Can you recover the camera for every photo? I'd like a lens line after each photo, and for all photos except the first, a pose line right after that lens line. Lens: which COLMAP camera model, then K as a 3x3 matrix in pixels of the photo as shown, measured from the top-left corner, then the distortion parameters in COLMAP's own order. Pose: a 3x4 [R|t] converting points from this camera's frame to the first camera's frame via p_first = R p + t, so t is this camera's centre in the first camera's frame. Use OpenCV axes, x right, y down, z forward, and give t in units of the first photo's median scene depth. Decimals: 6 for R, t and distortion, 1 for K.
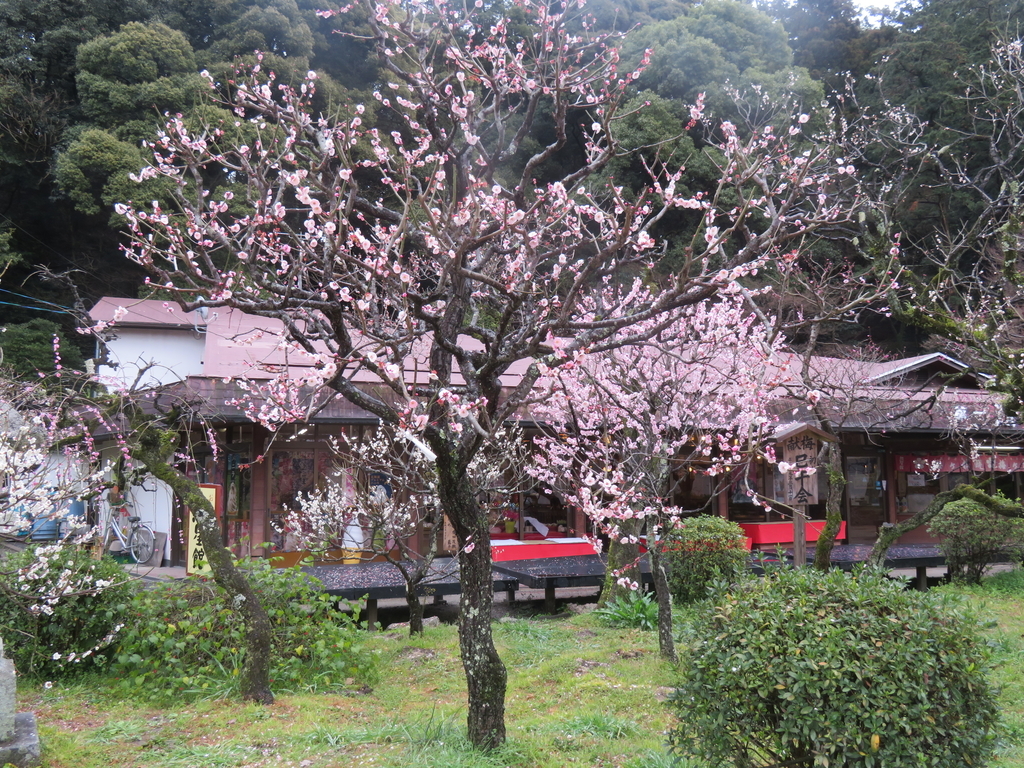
lens RADIAL K [[880.4, 0, 515.2], [0, 880.4, 388.4], [0, 0, 1]] dist [-0.020807, -0.000243]
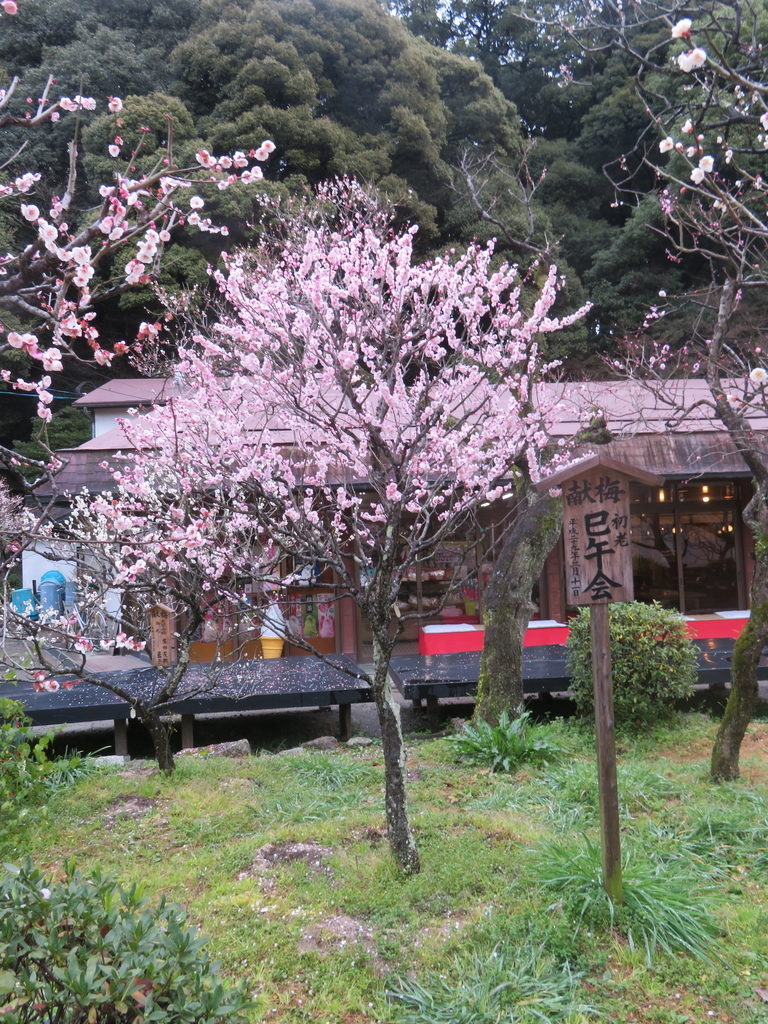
lens RADIAL K [[880.4, 0, 380.8], [0, 880.4, 512.5], [0, 0, 1]] dist [-0.020807, -0.000243]
pose [[0.961334, -0.043796, -0.271879, 0.344278], [0.061334, 0.996526, 0.056343, 0.036293], [0.268467, -0.070840, 0.960681, 0.436164]]
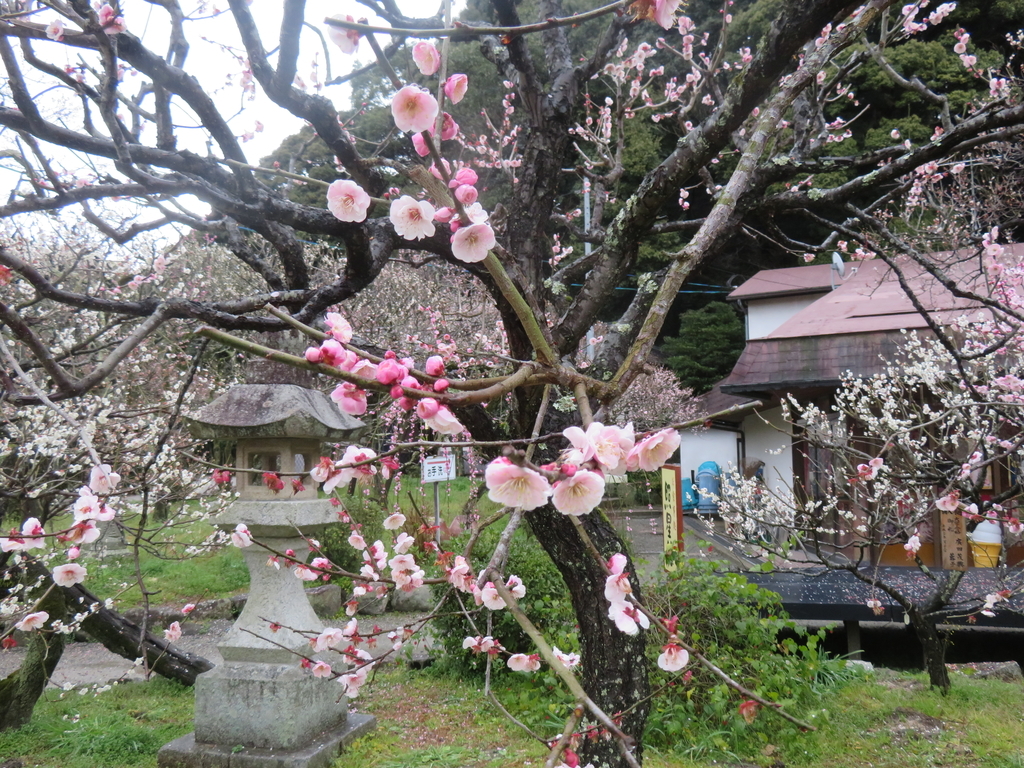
lens RADIAL K [[880.4, 0, 513.1], [0, 880.4, 379.7], [0, 0, 1]] dist [-0.020807, -0.000243]
pose [[0.685067, -0.070715, -0.725040, 0.200901], [0.087415, 0.996066, -0.014553, 0.035666], [0.723217, -0.053409, 0.688553, 0.407919]]
